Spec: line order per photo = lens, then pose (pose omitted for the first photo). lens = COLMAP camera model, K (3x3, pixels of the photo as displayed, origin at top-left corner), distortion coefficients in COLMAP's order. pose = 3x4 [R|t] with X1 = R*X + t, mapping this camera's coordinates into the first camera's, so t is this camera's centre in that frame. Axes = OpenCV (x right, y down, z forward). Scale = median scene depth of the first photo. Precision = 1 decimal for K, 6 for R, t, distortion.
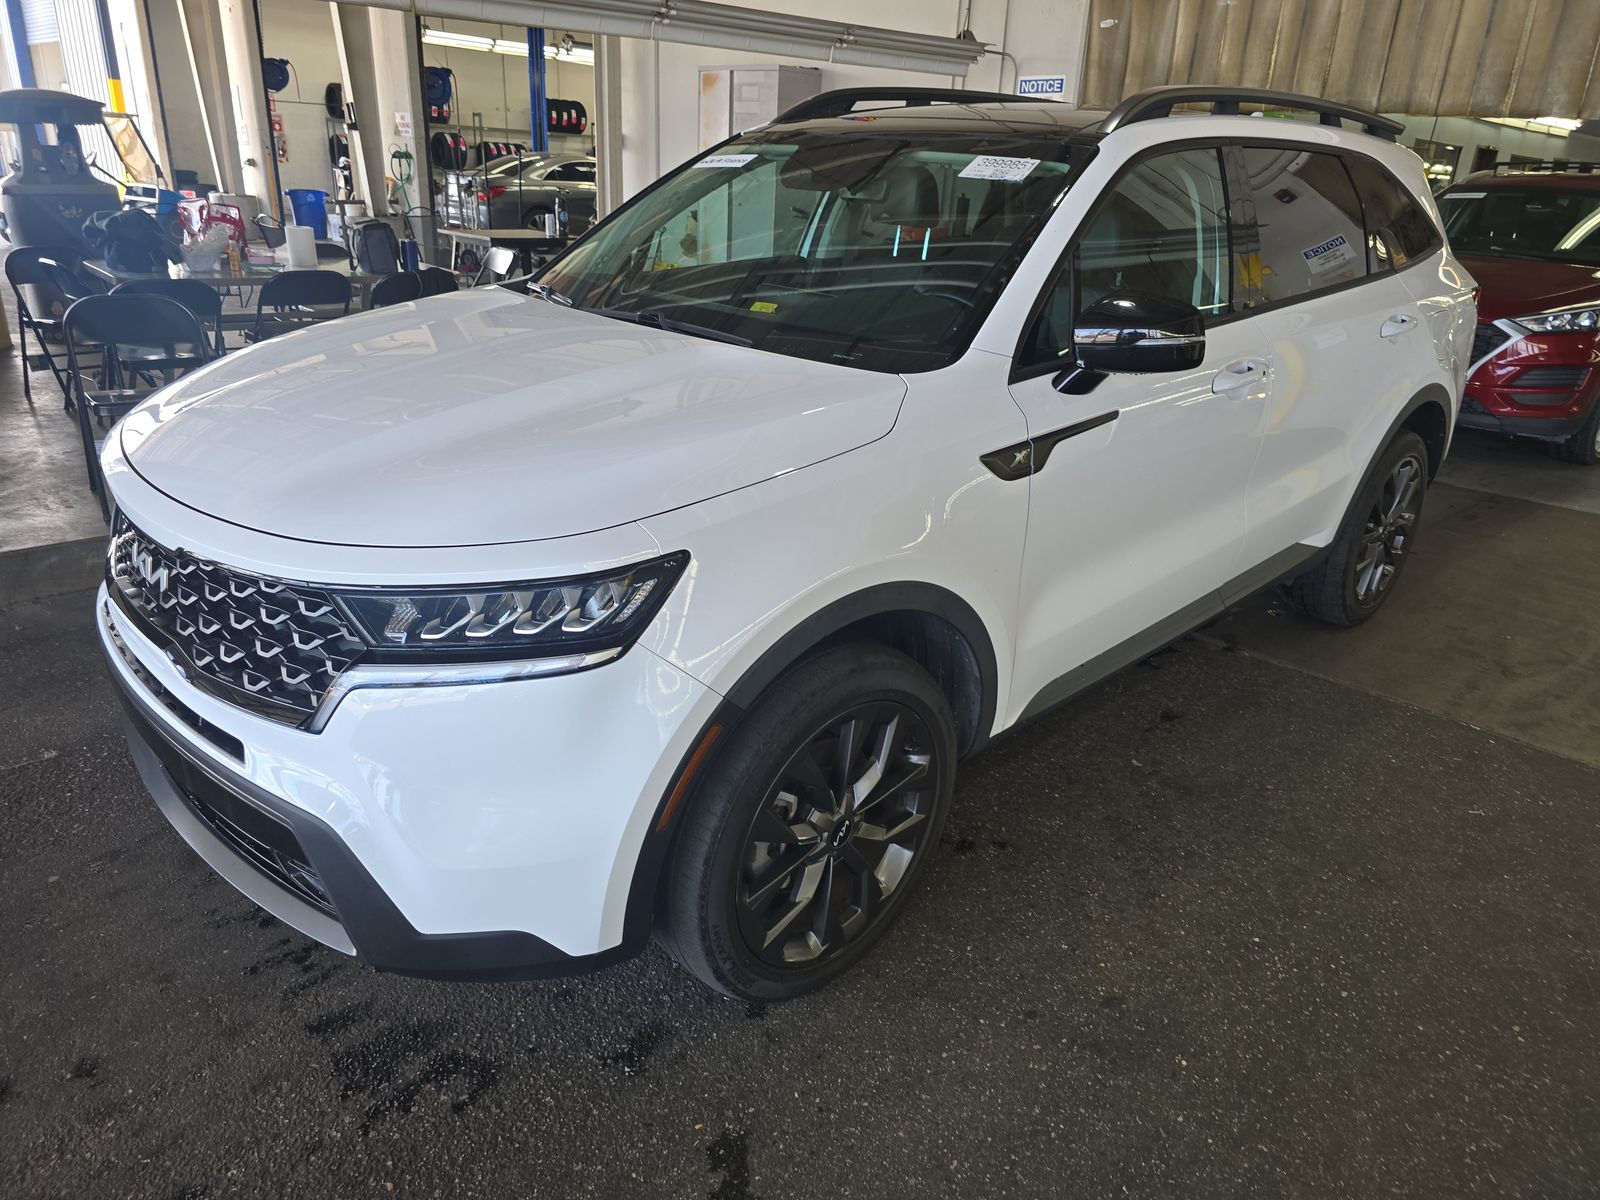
lens RADIAL K [[1109.5, 0, 808.1], [0, 1109.5, 599.8], [0, 0, 1]] dist [0.038668, -0.037129]
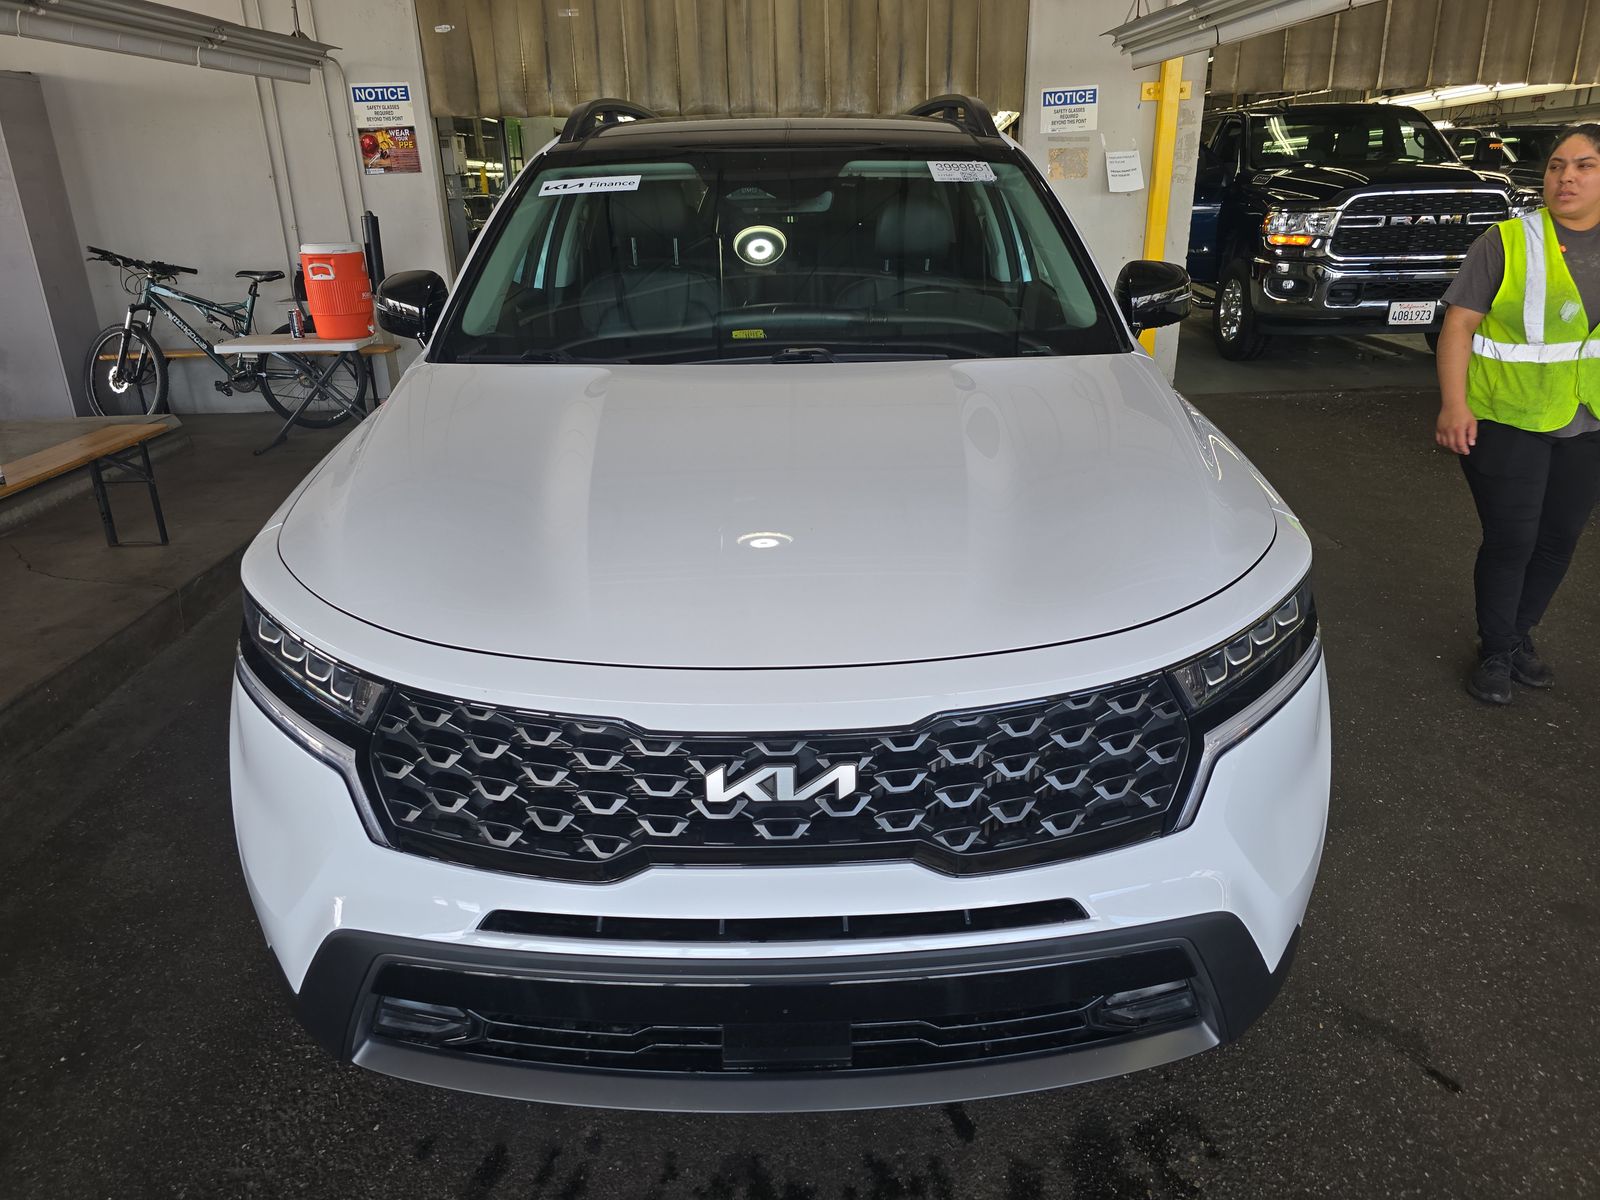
lens RADIAL K [[1109.5, 0, 808.1], [0, 1109.5, 599.8], [0, 0, 1]] dist [0.038668, -0.037129]
pose [[0.670426, -0.314418, 0.672064, -0.394186], [0.316114, 0.940496, 0.124657, -0.086404], [-0.671268, 0.128875, 0.729925, 0.174723]]
